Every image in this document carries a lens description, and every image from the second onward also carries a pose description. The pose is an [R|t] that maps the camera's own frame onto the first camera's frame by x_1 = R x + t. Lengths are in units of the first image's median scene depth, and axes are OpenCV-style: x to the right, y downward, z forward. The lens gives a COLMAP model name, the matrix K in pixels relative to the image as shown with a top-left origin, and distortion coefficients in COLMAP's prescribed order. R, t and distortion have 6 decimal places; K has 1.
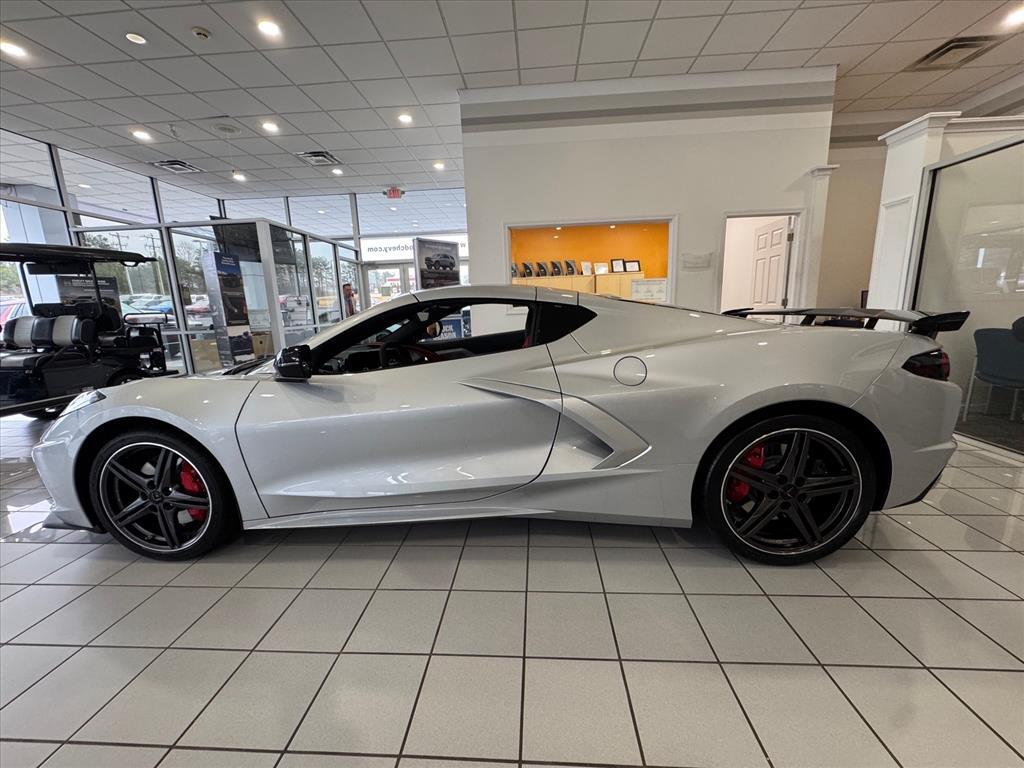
lens RADIAL K [[405.1, 0, 508.8], [0, 405.1, 380.2], [0, 0, 1]] dist [0.001181, 0.000052]
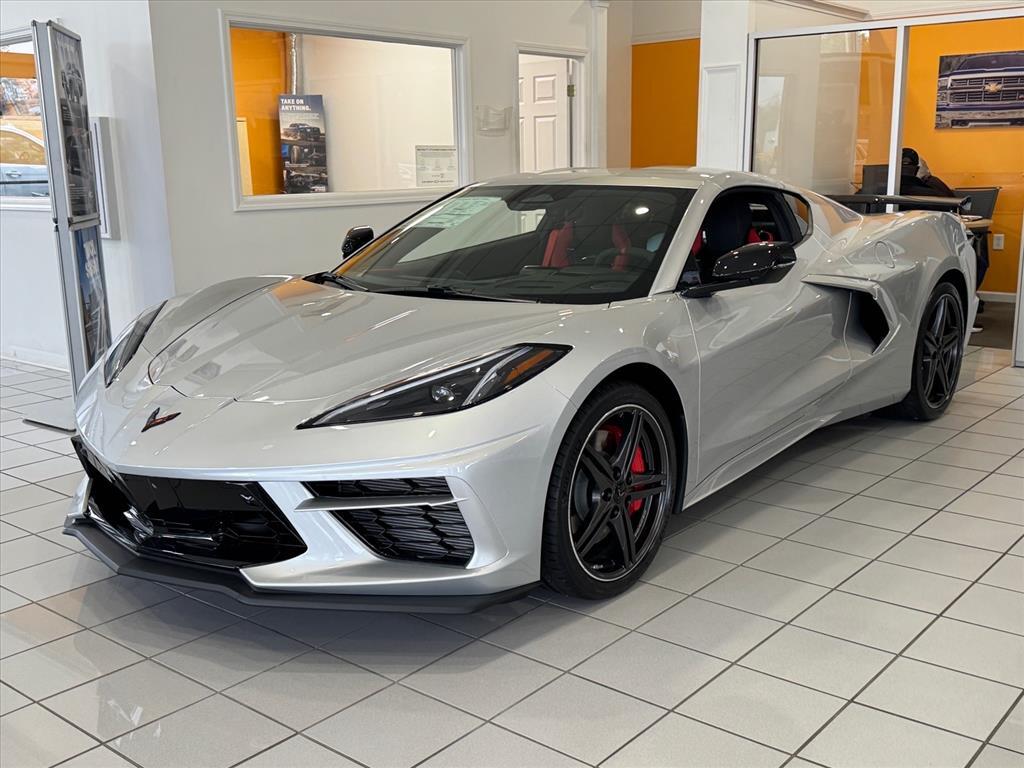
lens RADIAL K [[1084.9, 0, 513.8], [0, 1084.9, 384.9], [0, 0, 1]] dist [0.031587, 0.000000]
pose [[0.588884, -0.141519, 0.795731, -0.836340], [0.148572, 0.986728, 0.065537, -0.004603], [-0.794445, 0.079630, 0.602094, 0.031458]]
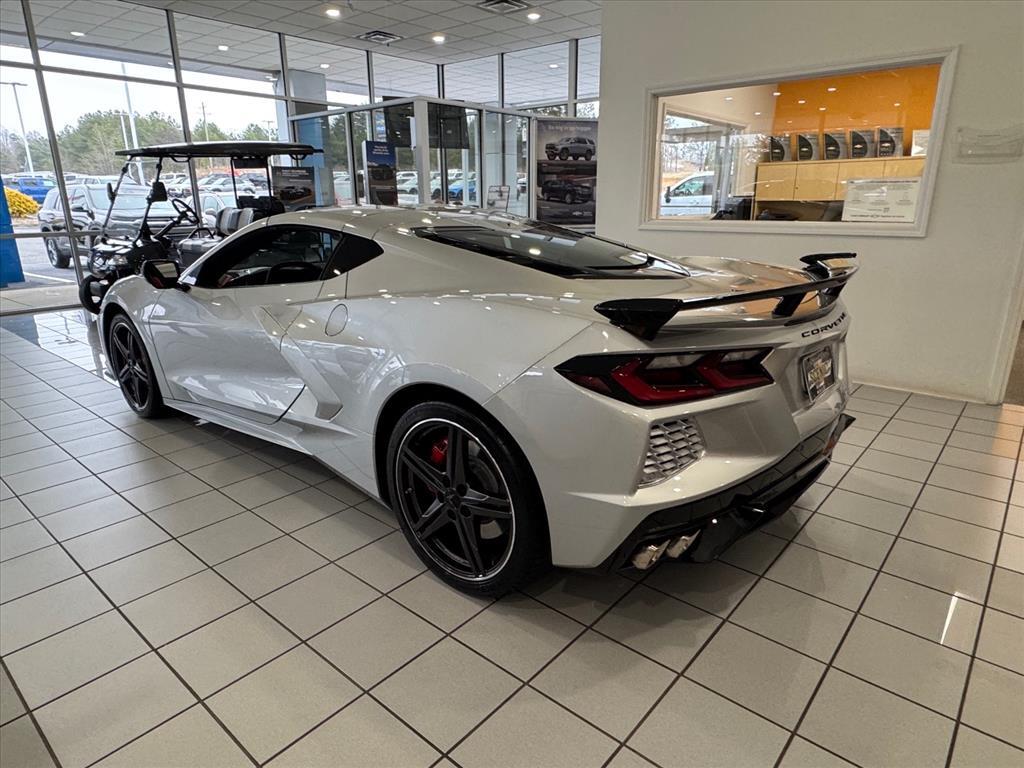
lens RADIAL K [[624.7, 0, 512.2], [0, 624.7, 382.4], [0, 0, 1]] dist [0.000348, 0.004985]
pose [[0.799141, 0.197551, -0.567756, 0.470576], [-0.129590, 0.978867, 0.158194, -0.051831], [0.587009, -0.052844, 0.807854, 0.028349]]
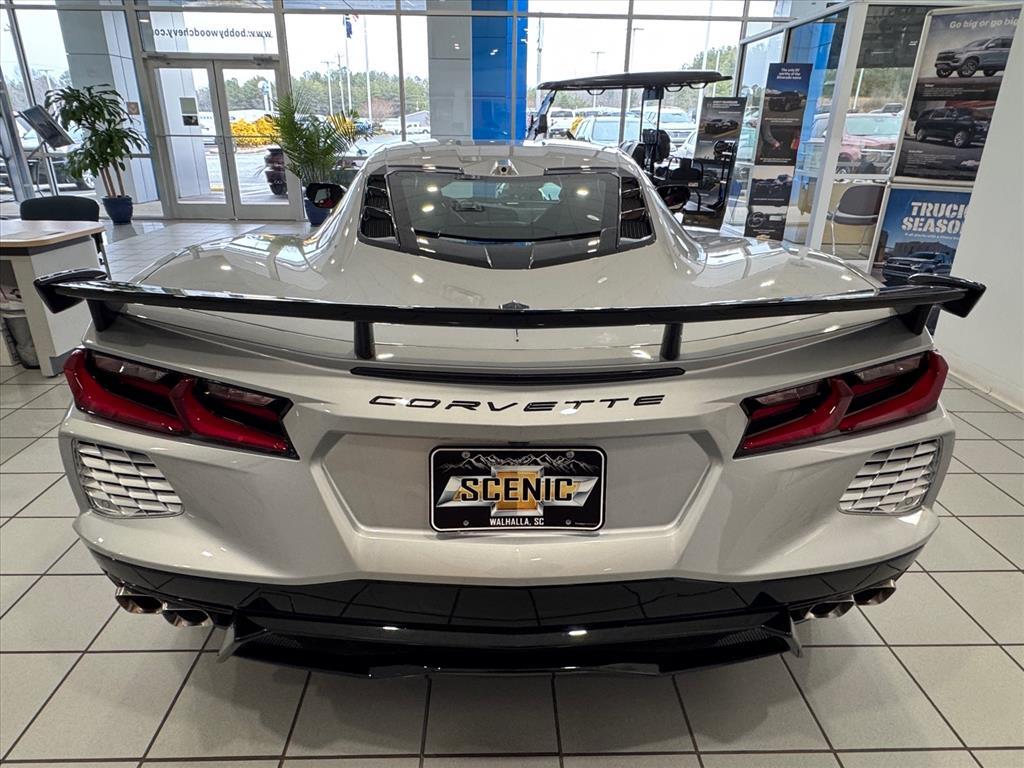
lens RADIAL K [[624.7, 0, 518.8], [0, 624.7, 378.1], [0, 0, 1]] dist [0.000348, 0.004985]
pose [[0.105241, 0.400276, -0.910332, 0.572346], [-0.205122, 0.904467, 0.373984, -0.128999], [0.973062, 0.147370, 0.177293, 0.438277]]
